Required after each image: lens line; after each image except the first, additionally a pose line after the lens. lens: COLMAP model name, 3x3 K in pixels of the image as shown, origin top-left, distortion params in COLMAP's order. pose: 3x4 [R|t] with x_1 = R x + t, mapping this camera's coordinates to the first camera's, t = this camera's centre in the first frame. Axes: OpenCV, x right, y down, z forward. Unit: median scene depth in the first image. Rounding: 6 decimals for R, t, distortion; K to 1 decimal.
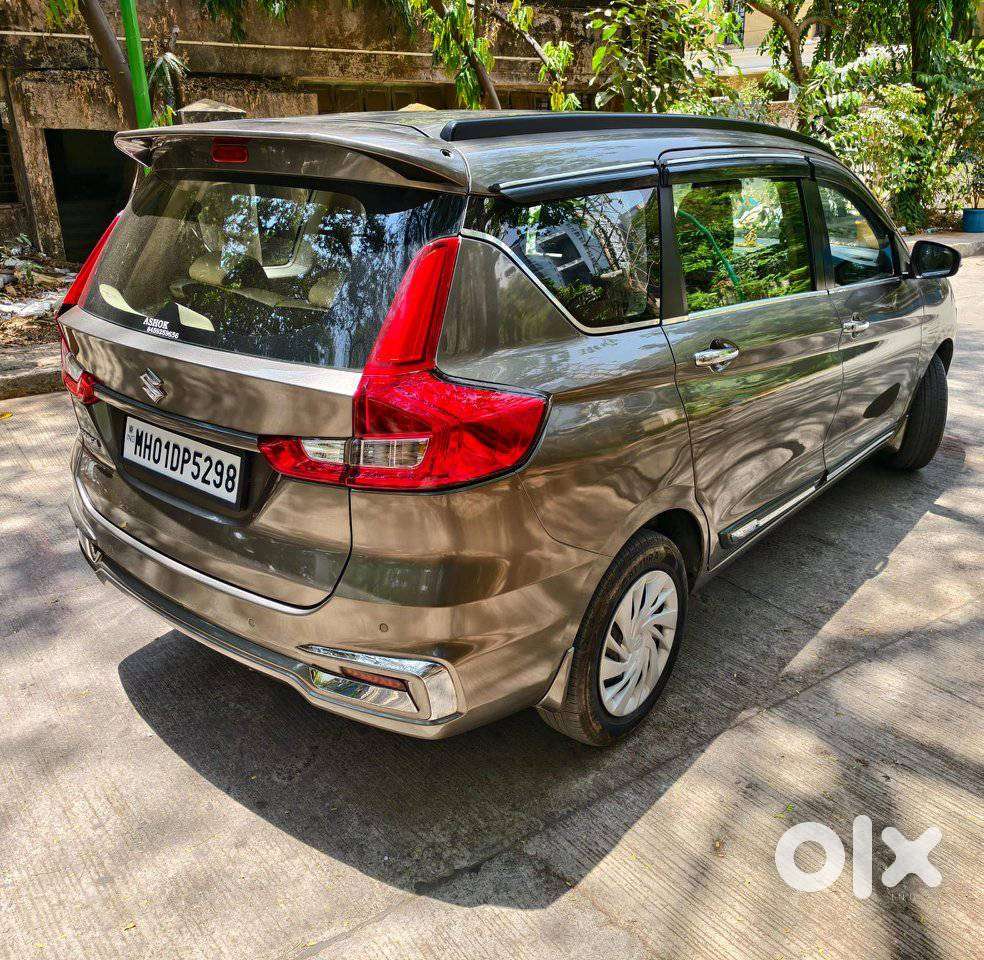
lens RADIAL K [[910.5, 0, 519.4], [0, 910.5, 478.8], [0, 0, 1]] dist [0.038324, -0.020371]
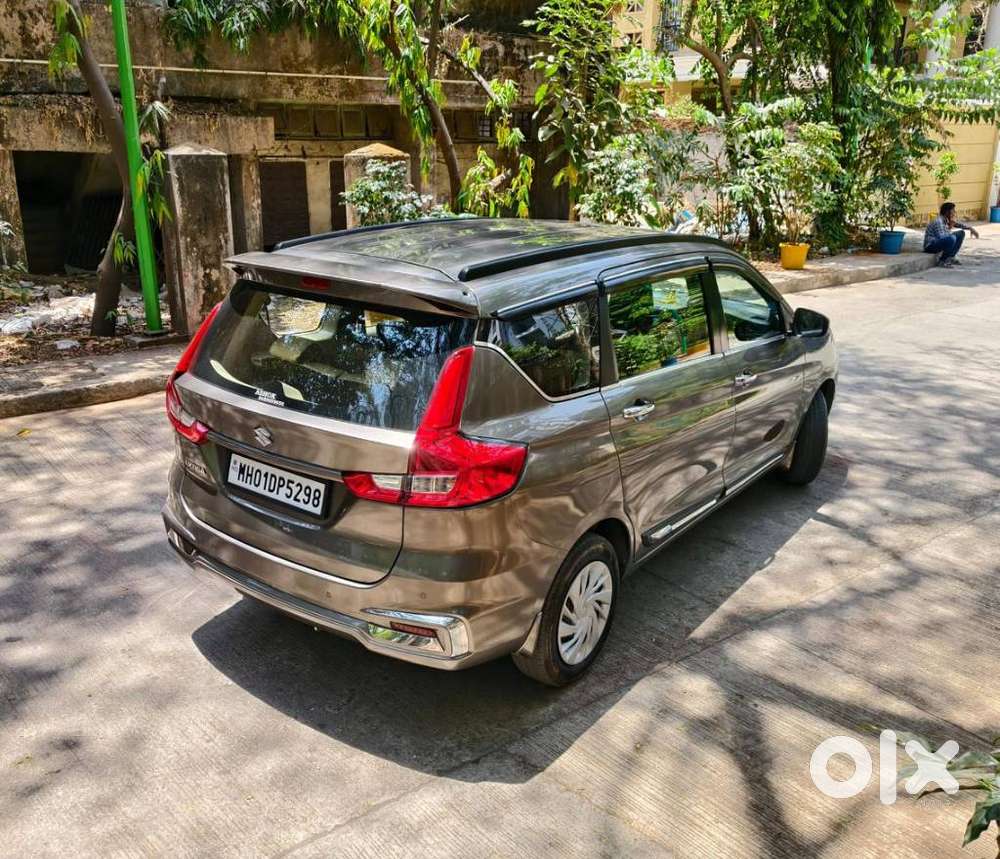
lens RADIAL K [[966.5, 0, 497.7], [0, 966.5, 442.3], [0, 0, 1]] dist [0.052663, 0.003477]
pose [[0.998734, 0.005132, 0.050049, -0.079725], [-0.003255, 0.999291, -0.037515, -0.027289], [-0.050206, 0.037304, 0.998042, -0.498188]]
